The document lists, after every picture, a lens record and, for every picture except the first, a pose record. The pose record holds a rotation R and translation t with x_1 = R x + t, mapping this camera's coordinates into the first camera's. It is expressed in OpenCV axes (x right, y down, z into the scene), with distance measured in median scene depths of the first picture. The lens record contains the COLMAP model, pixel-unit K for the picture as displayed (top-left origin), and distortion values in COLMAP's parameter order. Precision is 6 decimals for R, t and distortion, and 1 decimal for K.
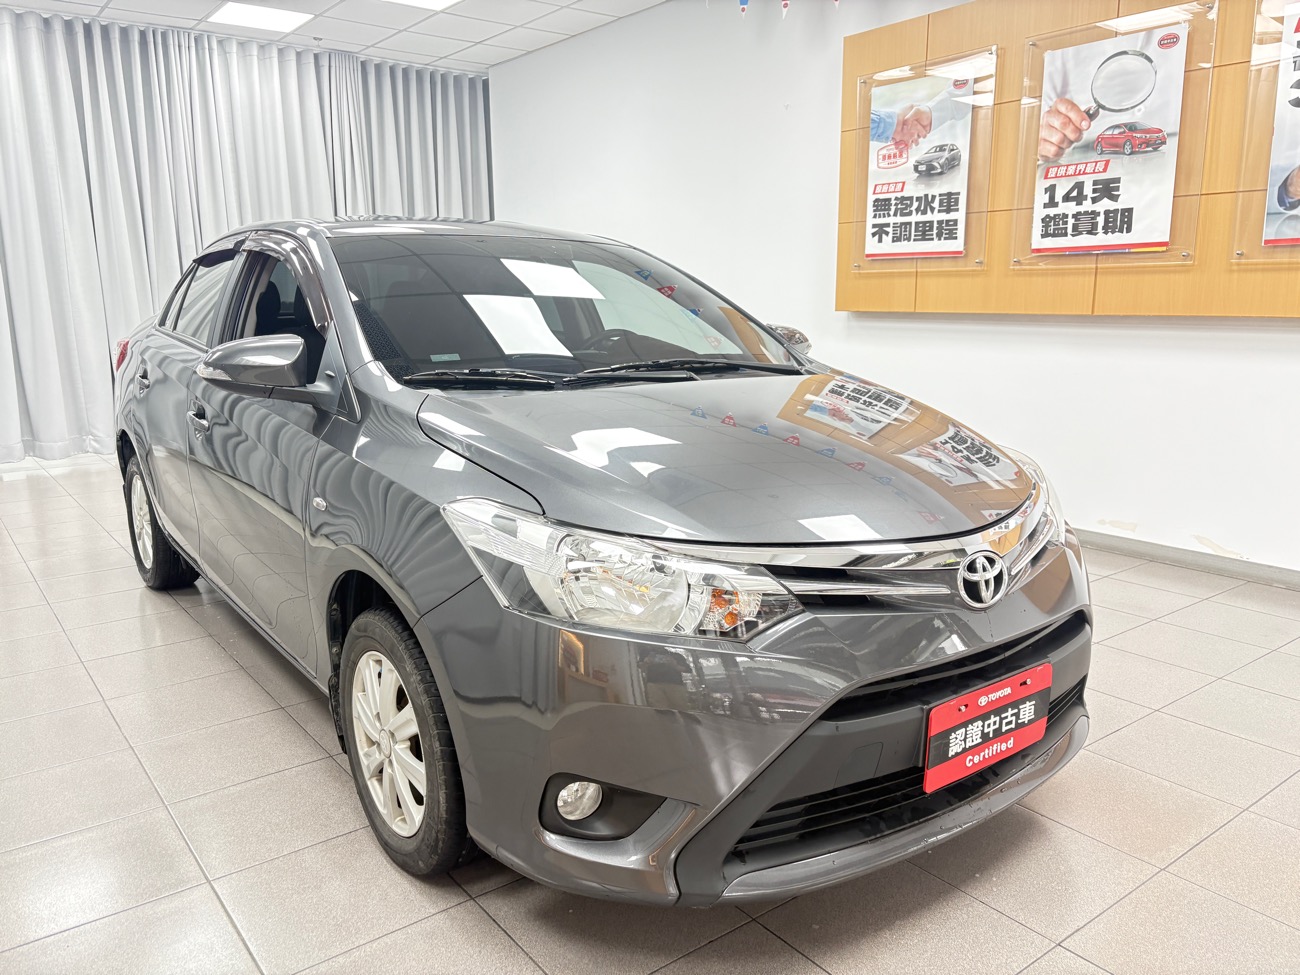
lens RADIAL K [[984.5, 0, 654.7], [0, 984.5, 528.5], [0, 0, 1]] dist [-0.000121, -0.000637]
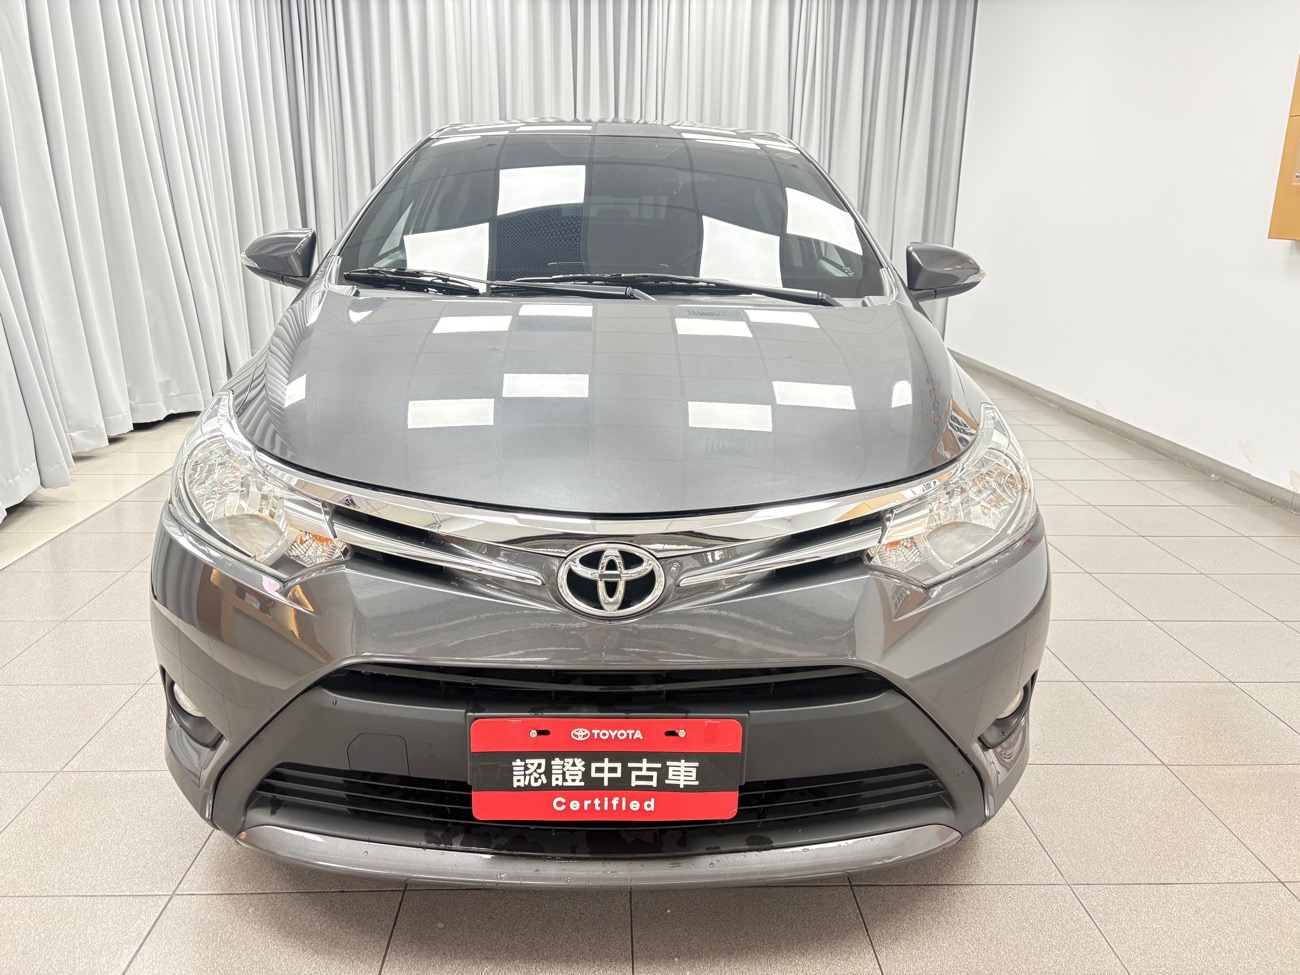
lens RADIAL K [[979.3, 0, 650.0], [0, 979.3, 487.5], [0, 0, 1]] dist [0.000556, -0.000959]
pose [[0.816583, 0.179922, -0.548470, 0.746053], [-0.156940, 0.983590, 0.089001, -0.087922], [0.555483, 0.013401, 0.831420, 0.388124]]
